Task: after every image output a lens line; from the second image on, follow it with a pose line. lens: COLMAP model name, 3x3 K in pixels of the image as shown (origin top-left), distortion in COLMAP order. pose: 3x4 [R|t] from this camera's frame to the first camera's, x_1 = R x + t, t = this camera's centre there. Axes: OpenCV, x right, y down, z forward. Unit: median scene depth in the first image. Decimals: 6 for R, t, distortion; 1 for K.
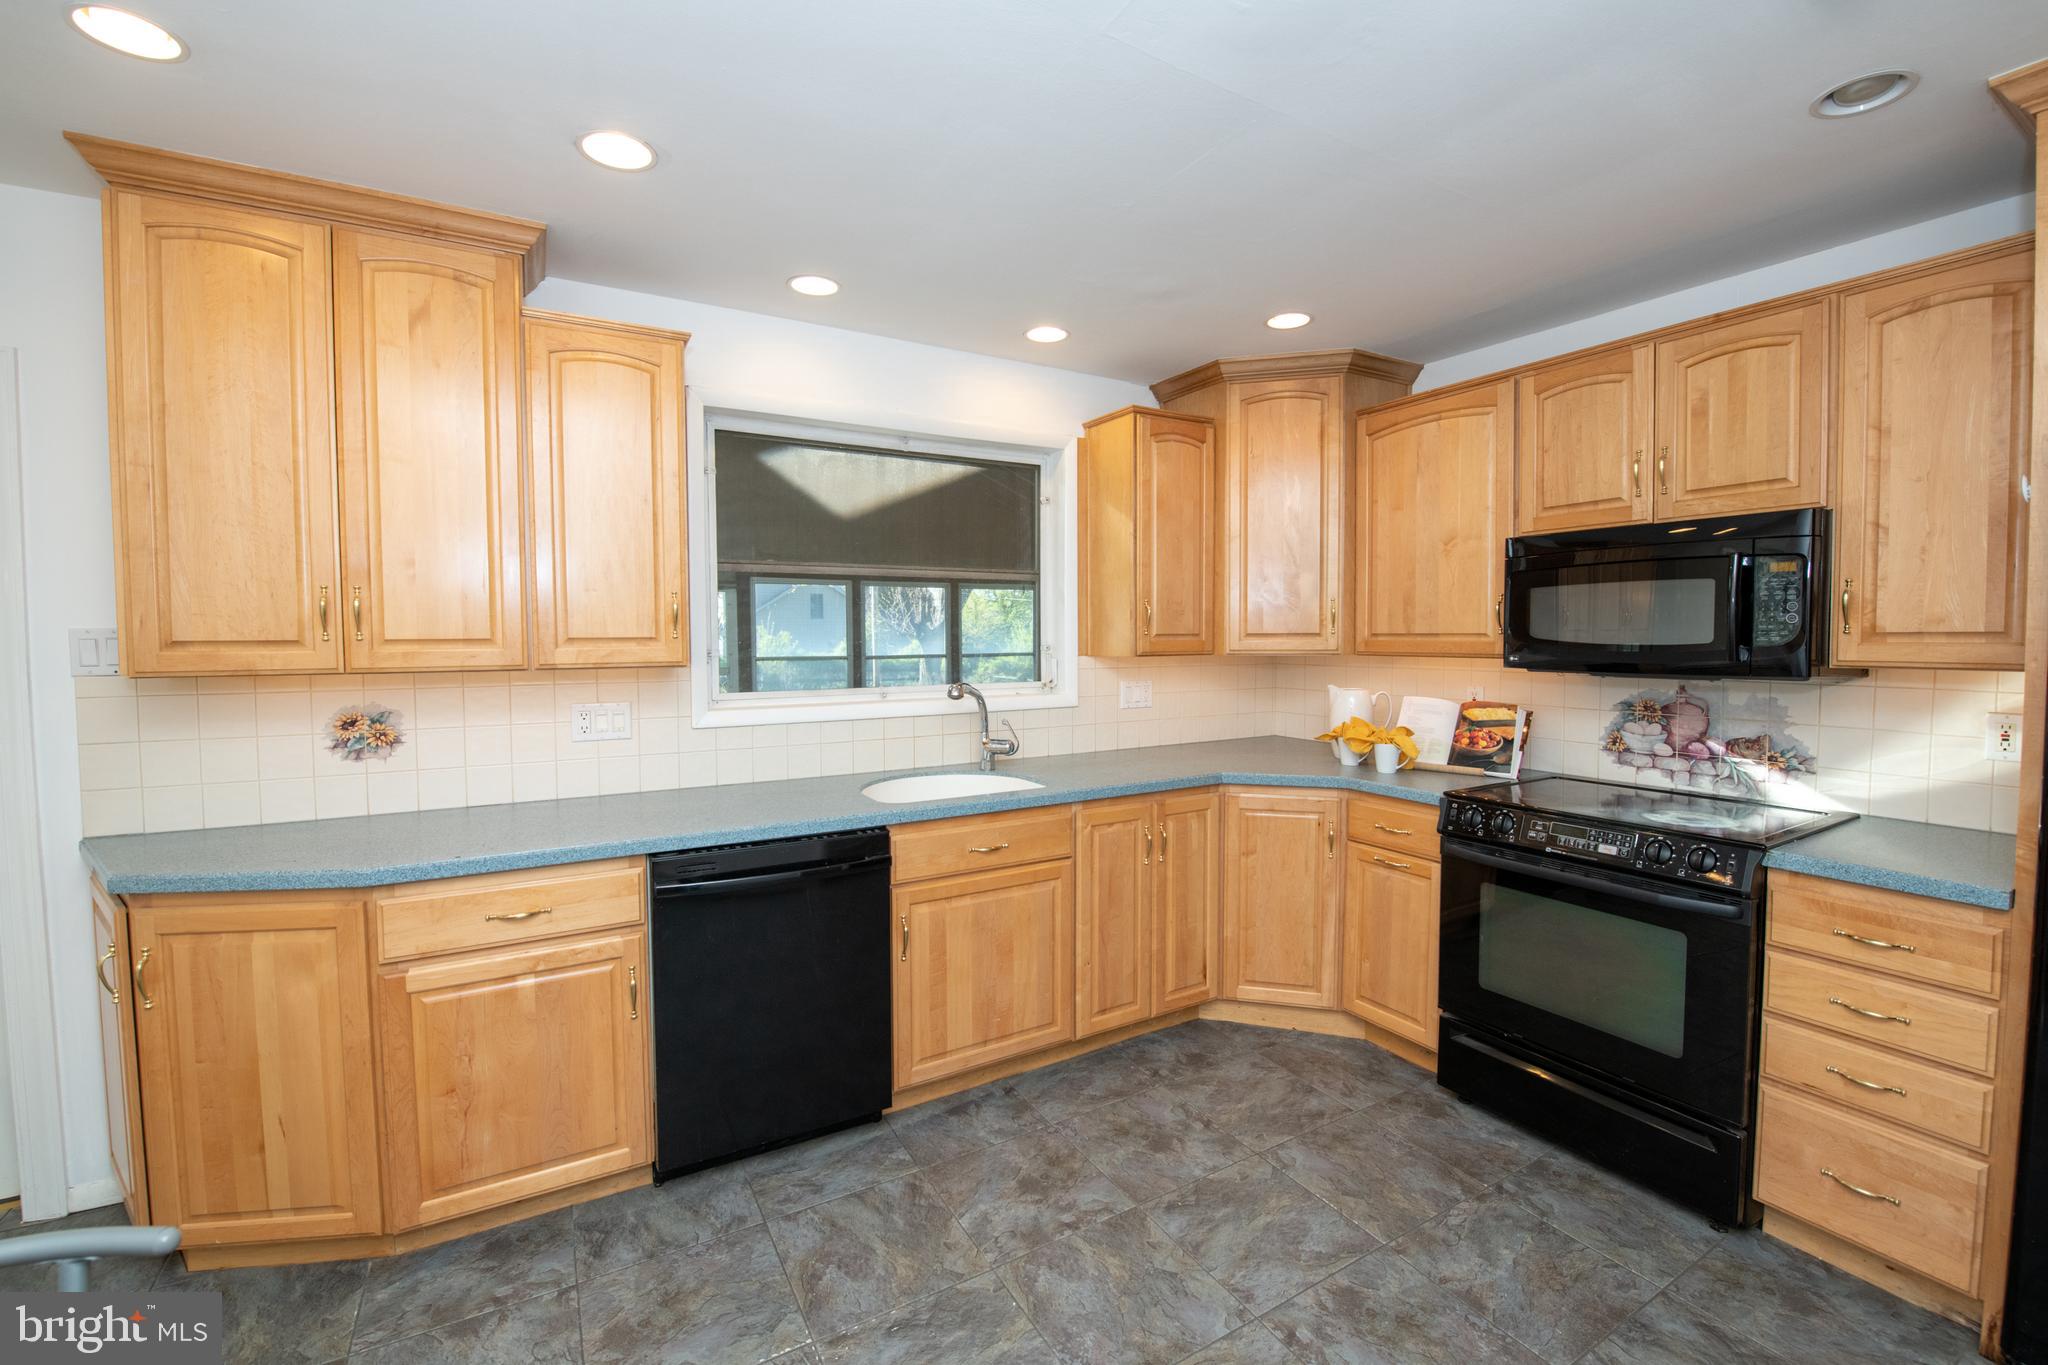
lens RADIAL K [[856.1, 0, 1008.2], [0, 856.1, 674.8], [0, 0, 1]] dist [-0.016876, -0.002835]
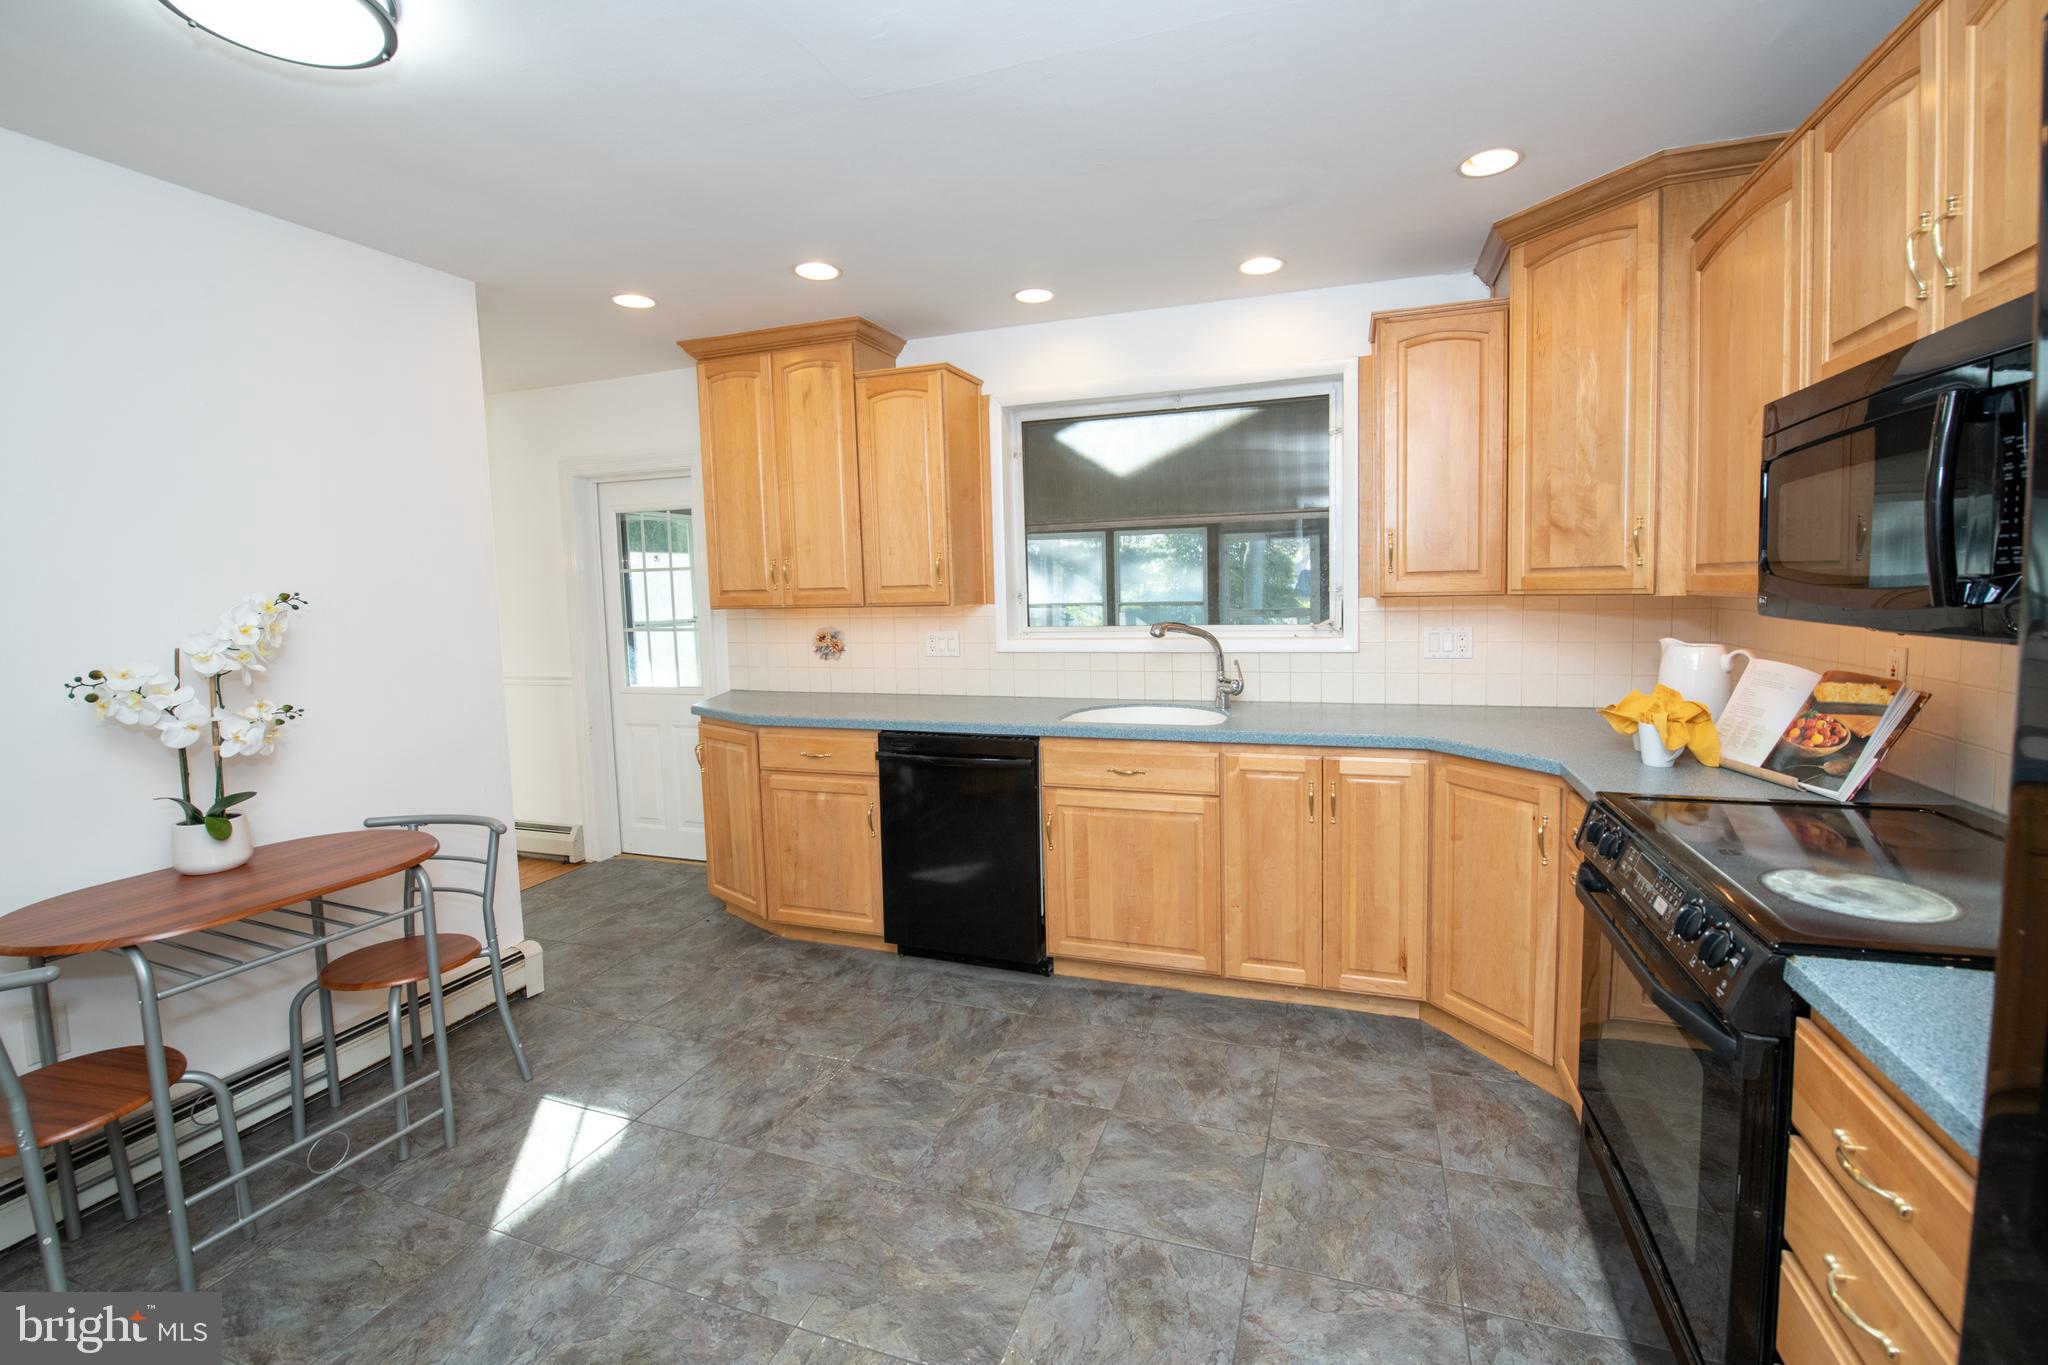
lens RADIAL K [[839.4, 0, 1071.9], [0, 839.4, 653.7], [0, 0, 1]] dist [-0.018561, -0.000654]
pose [[0.662976, 0.048598, -0.747062, 0.779799], [-0.014868, 0.998549, 0.051763, -0.004809], [0.748493, -0.023211, 0.662736, 0.244396]]
